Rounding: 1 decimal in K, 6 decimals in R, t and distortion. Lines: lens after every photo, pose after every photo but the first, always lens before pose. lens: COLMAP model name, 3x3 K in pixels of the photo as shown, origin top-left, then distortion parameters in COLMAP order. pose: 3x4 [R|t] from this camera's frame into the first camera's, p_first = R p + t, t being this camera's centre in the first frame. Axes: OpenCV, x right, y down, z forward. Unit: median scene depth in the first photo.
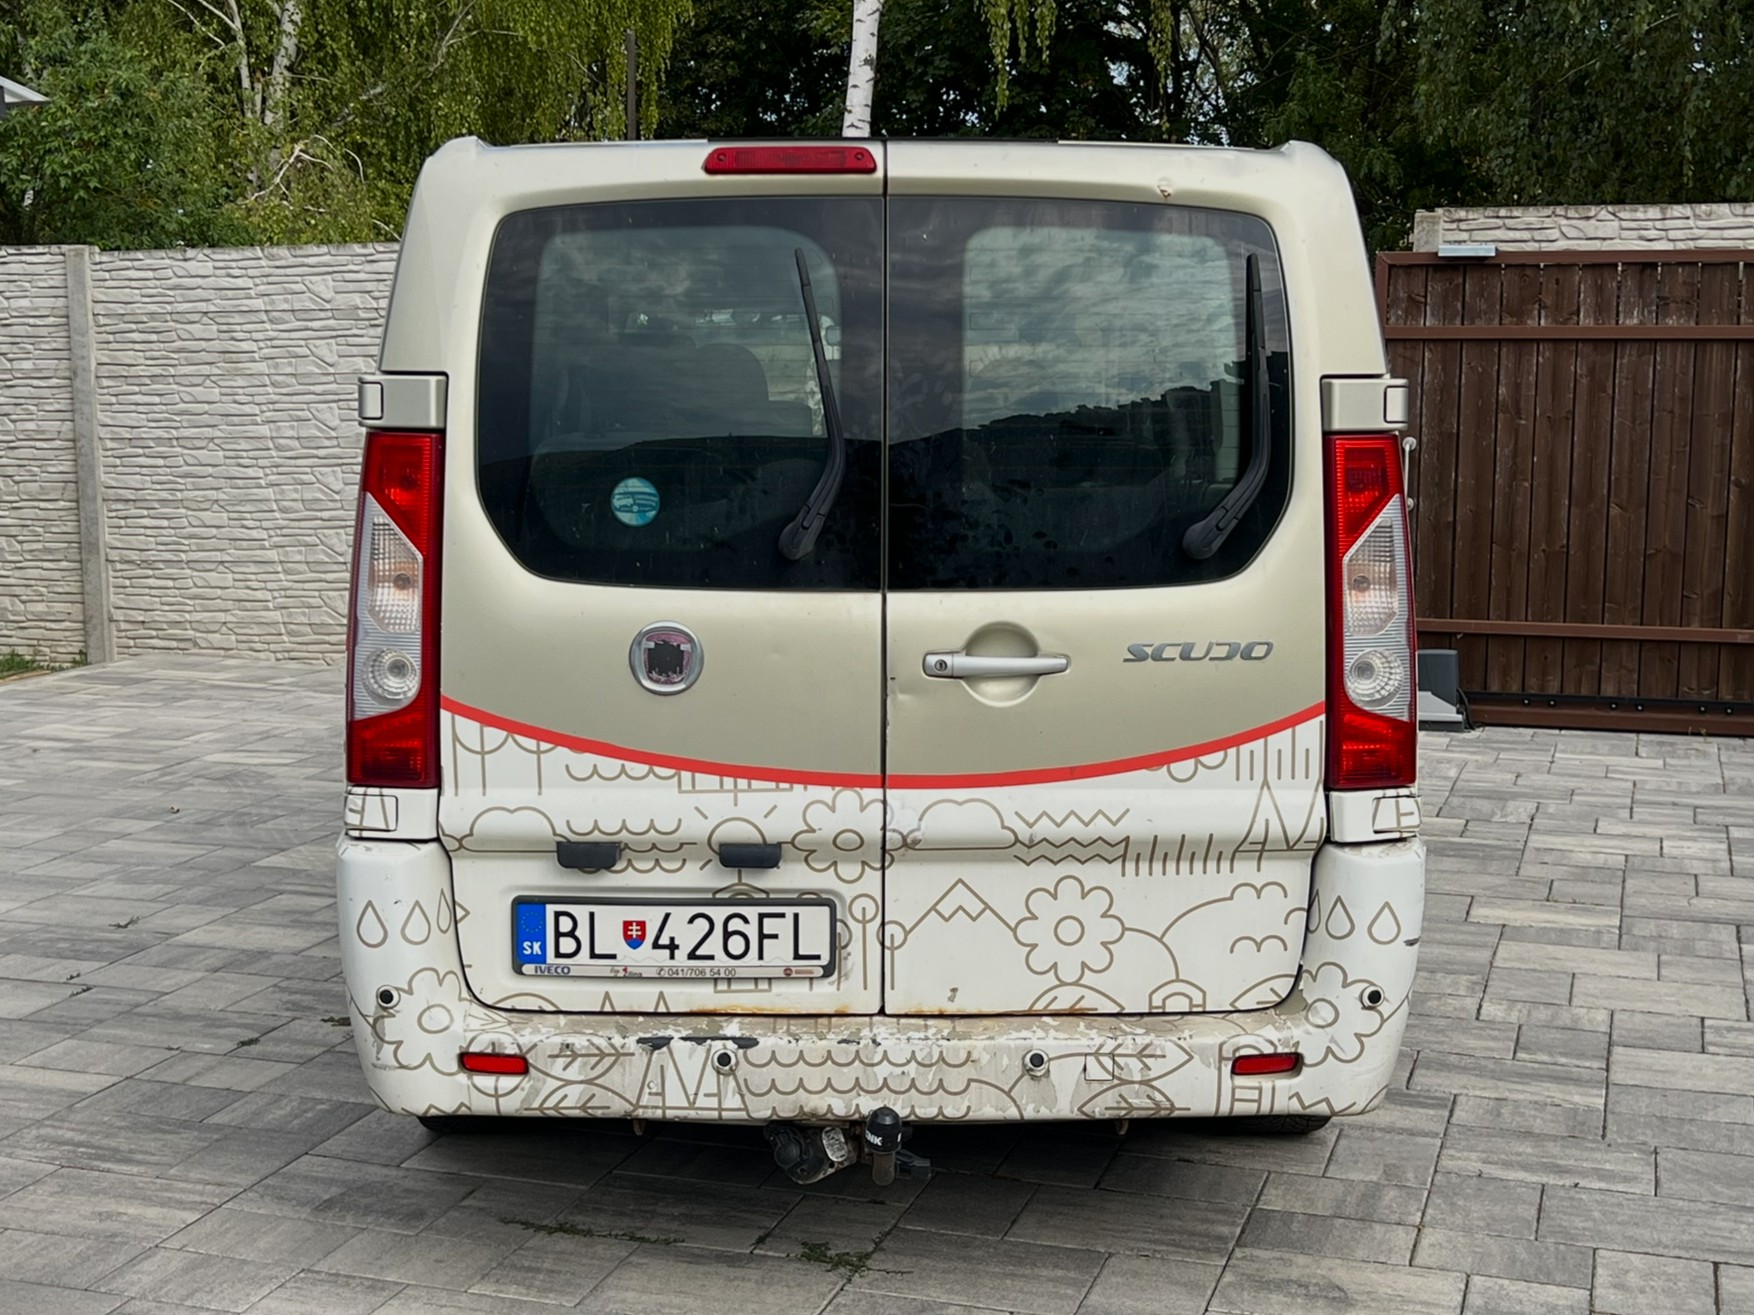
lens RADIAL K [[2343.1, 0, 877.0], [0, 2343.1, 657.5], [0, 0, 1]] dist [0.174999, -0.538640]
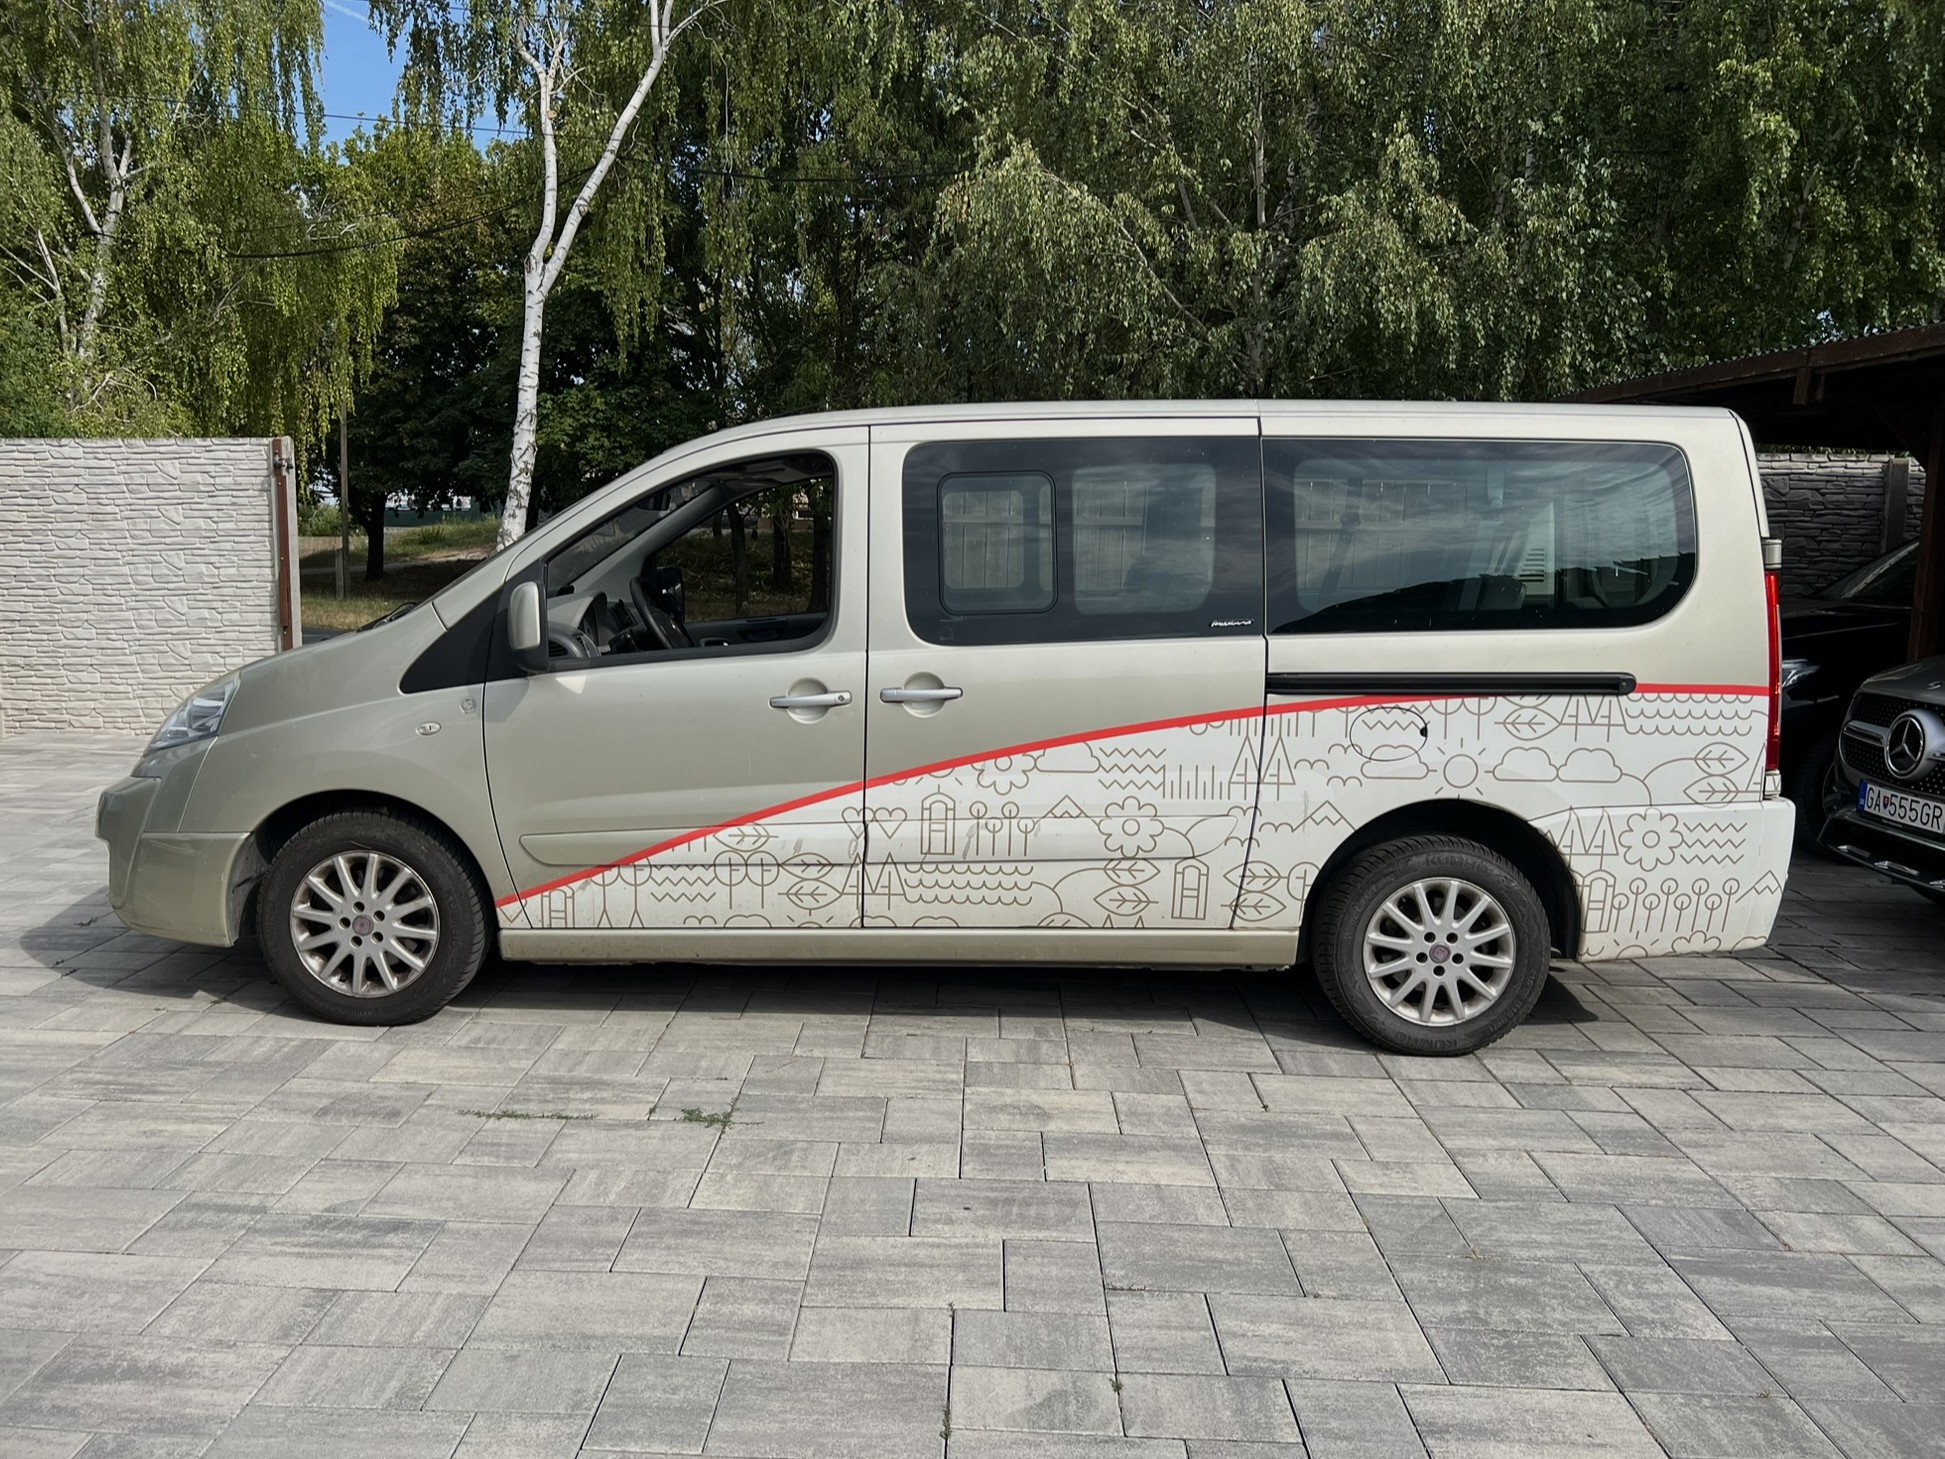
lens RADIAL K [[1501.3, 0, 925.7], [0, 1501.3, 722.2], [0, 0, 1]] dist [0.014102, -0.003127]
pose [[0.963191, -0.015350, 0.268378, -0.077001], [0.016984, 0.999849, -0.003767, 0.008290], [-0.268279, 0.008186, 0.963306, 0.037294]]
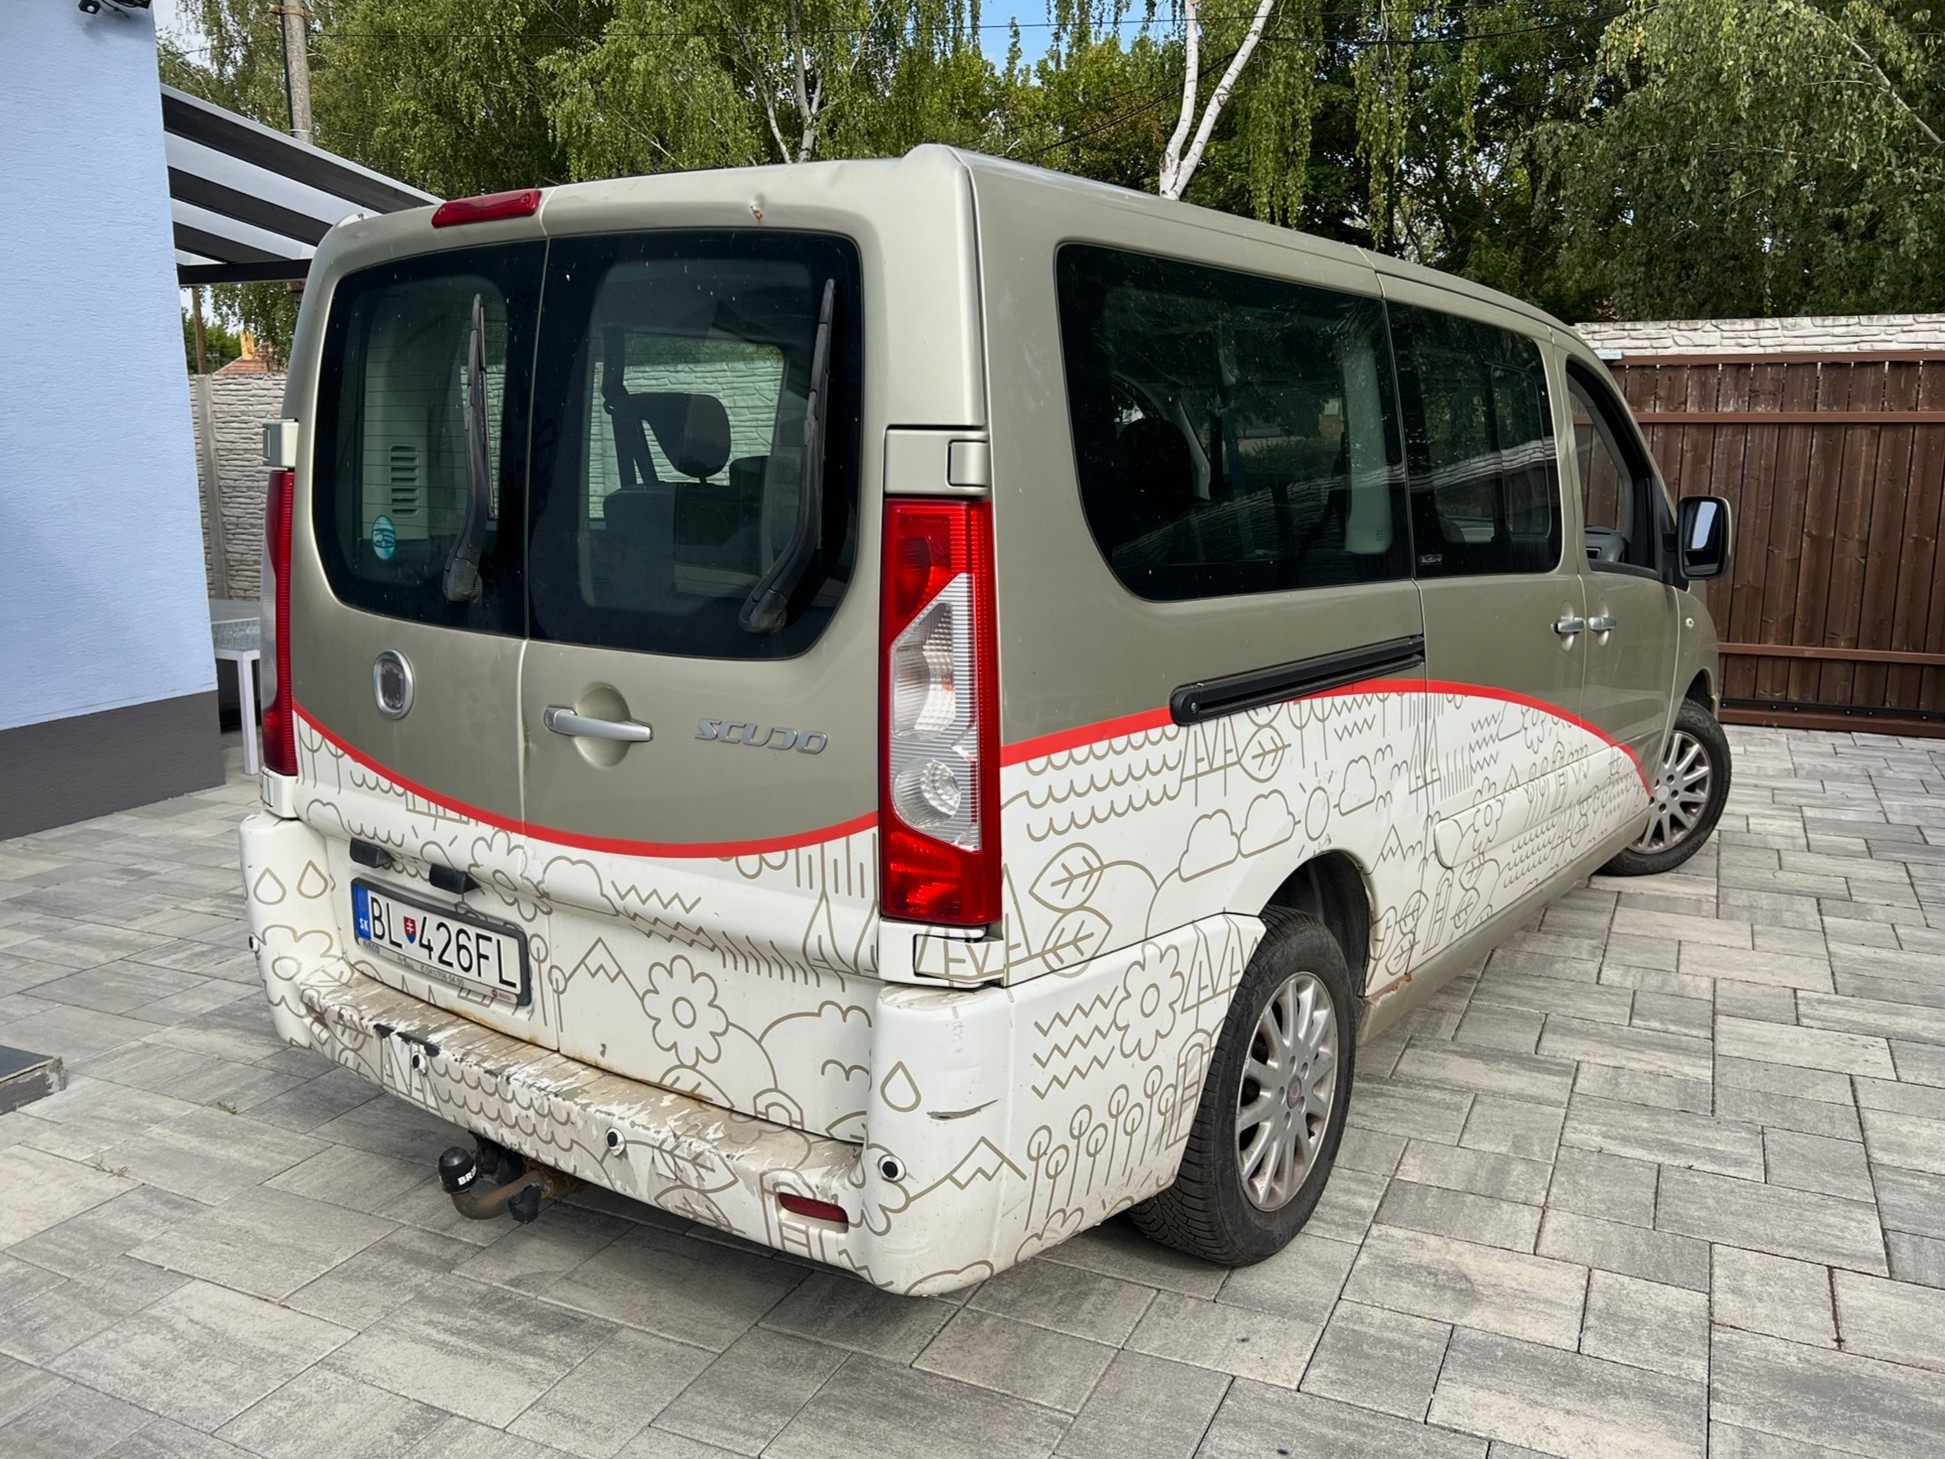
lens RADIAL K [[1517.3, 0, 1010.1], [0, 1517.3, 699.0], [0, 0, 1]] dist [0.038449, -0.046344]
pose [[0.993354, 0.019941, -0.113363, 0.034427], [-0.015657, 0.999134, 0.038552, -0.012344], [0.114034, -0.036521, 0.992805, 0.164354]]
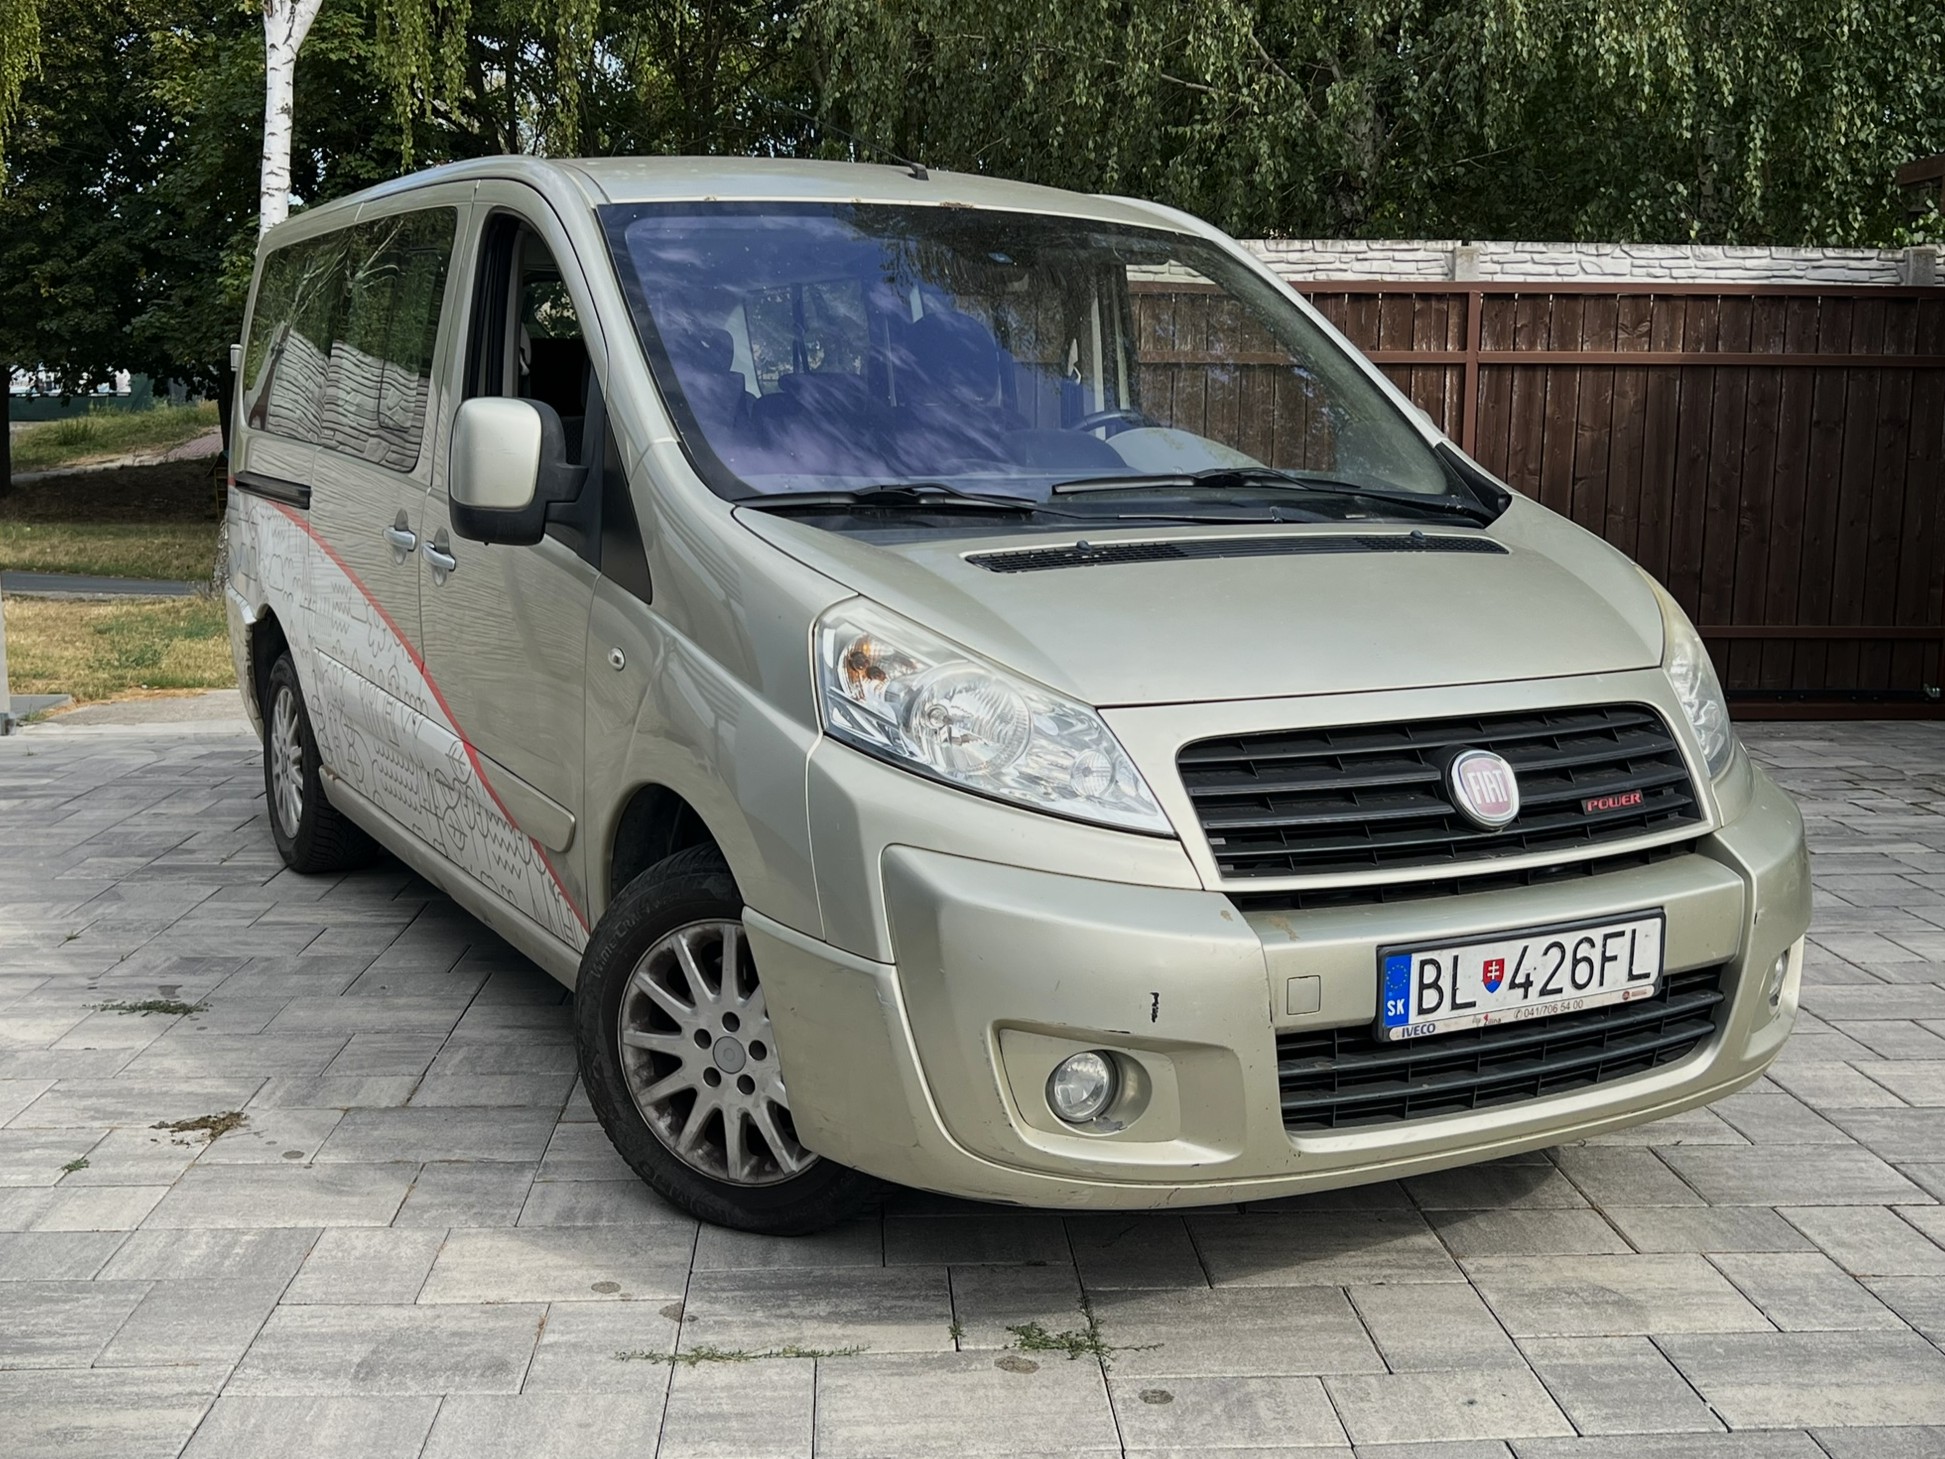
lens RADIAL K [[2075.1, 0, 981.0], [0, 2075.1, 742.3], [0, 0, 1]] dist [0.059110, -0.114757]
pose [[0.933911, -0.052660, 0.353607, -0.167314], [0.045736, 0.998563, 0.027915, 0.013500], [-0.354569, -0.009898, 0.934978, 0.191134]]
